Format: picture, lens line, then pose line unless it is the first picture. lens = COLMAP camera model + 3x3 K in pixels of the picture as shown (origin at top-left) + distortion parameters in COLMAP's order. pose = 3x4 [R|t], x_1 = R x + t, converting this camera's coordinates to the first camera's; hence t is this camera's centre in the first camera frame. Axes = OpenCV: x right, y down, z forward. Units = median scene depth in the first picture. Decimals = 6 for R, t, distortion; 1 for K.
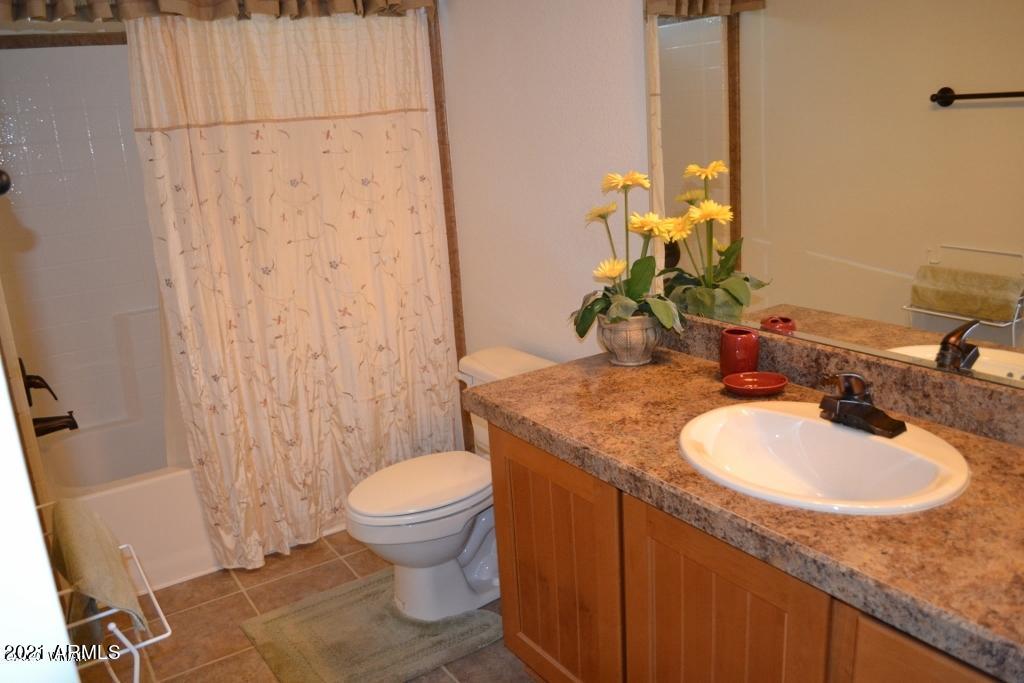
lens RADIAL K [[820.9, 0, 512.0], [0, 820.9, 341.5], [0, 0, 1]] dist [-0.083773, 0.013545]
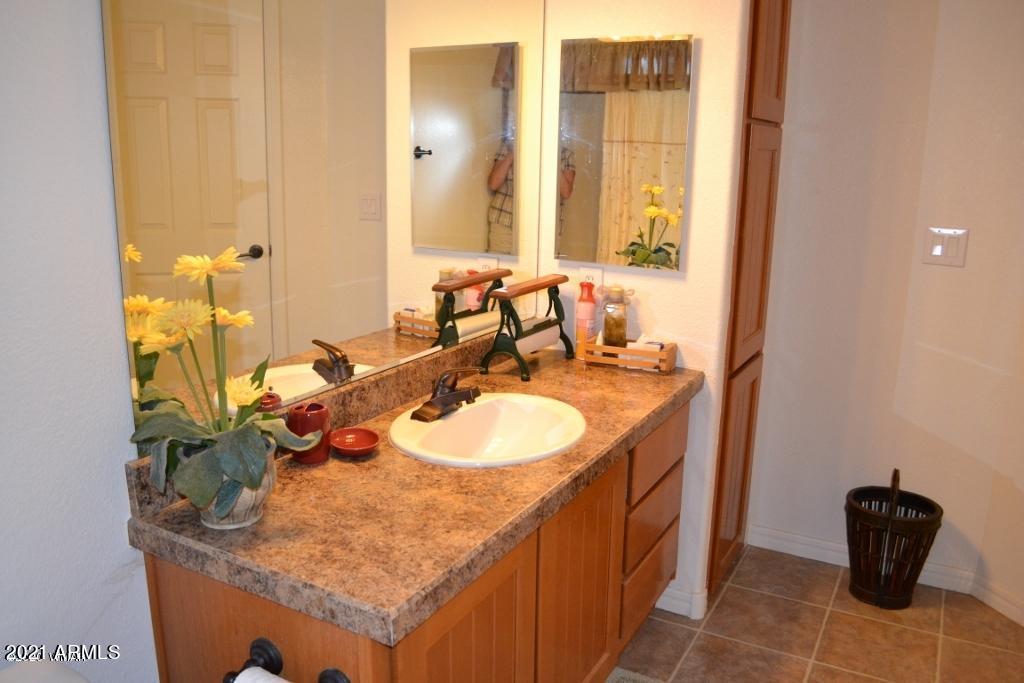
lens RADIAL K [[795.6, 0, 512.0], [0, 795.6, 341.5], [0, 0, 1]] dist [0.002035, 0.003261]
pose [[-0.469594, -0.132928, 0.872818, -0.687142], [0.253030, 0.926867, 0.277295, -0.312520], [-0.845847, 0.351066, -0.401616, 1.334102]]
